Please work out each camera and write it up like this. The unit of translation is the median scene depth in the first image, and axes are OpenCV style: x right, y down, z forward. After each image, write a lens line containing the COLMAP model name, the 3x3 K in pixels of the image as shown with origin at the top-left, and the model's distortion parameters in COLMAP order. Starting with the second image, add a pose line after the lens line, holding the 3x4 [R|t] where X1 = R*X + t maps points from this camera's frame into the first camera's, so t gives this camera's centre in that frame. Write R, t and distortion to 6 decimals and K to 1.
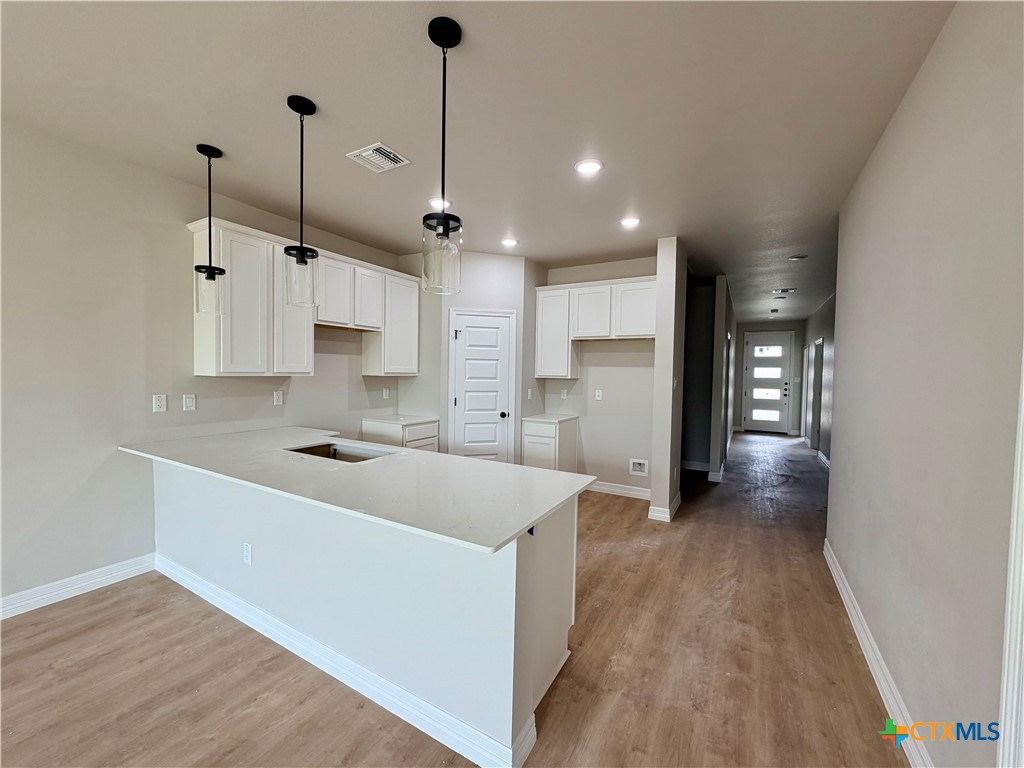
lens RADIAL K [[408.6, 0, 509.2], [0, 408.6, 383.1], [0, 0, 1]] dist [-0.000823, 0.000070]
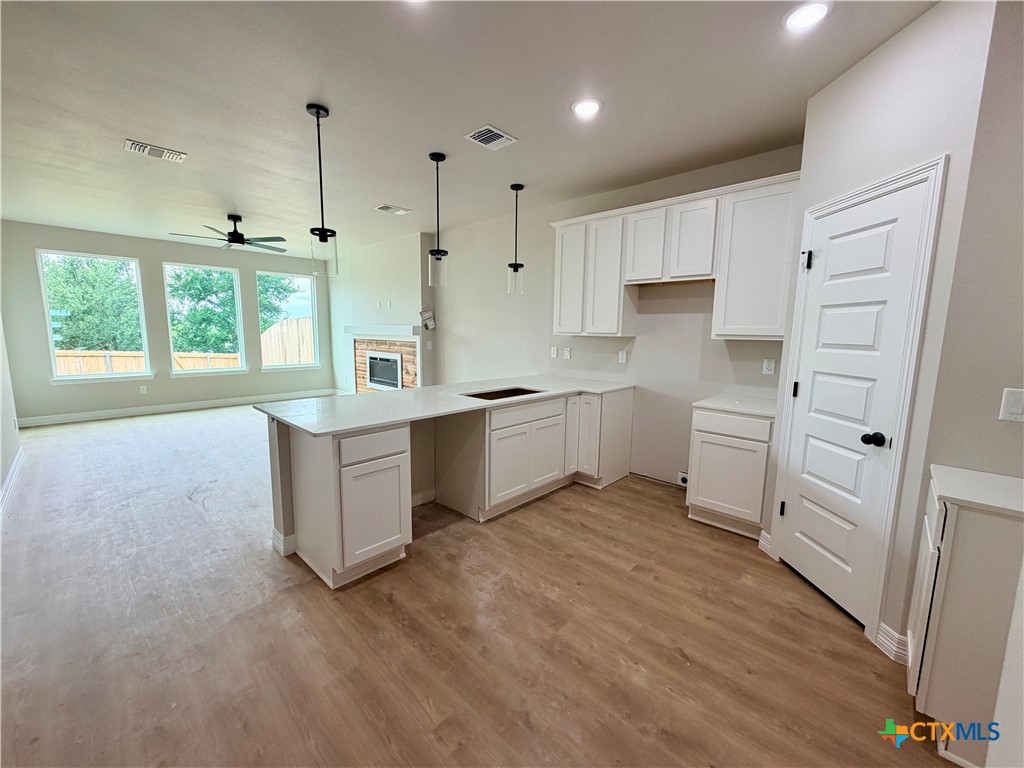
lens RADIAL K [[408.6, 0, 515.6], [0, 408.6, 383.7], [0, 0, 1]] dist [-0.000823, 0.000070]
pose [[-0.223015, 0.108066, -0.968807, 0.538815], [-0.046357, 0.991536, 0.121273, -0.010906], [0.973712, 0.071957, -0.216117, 0.877231]]
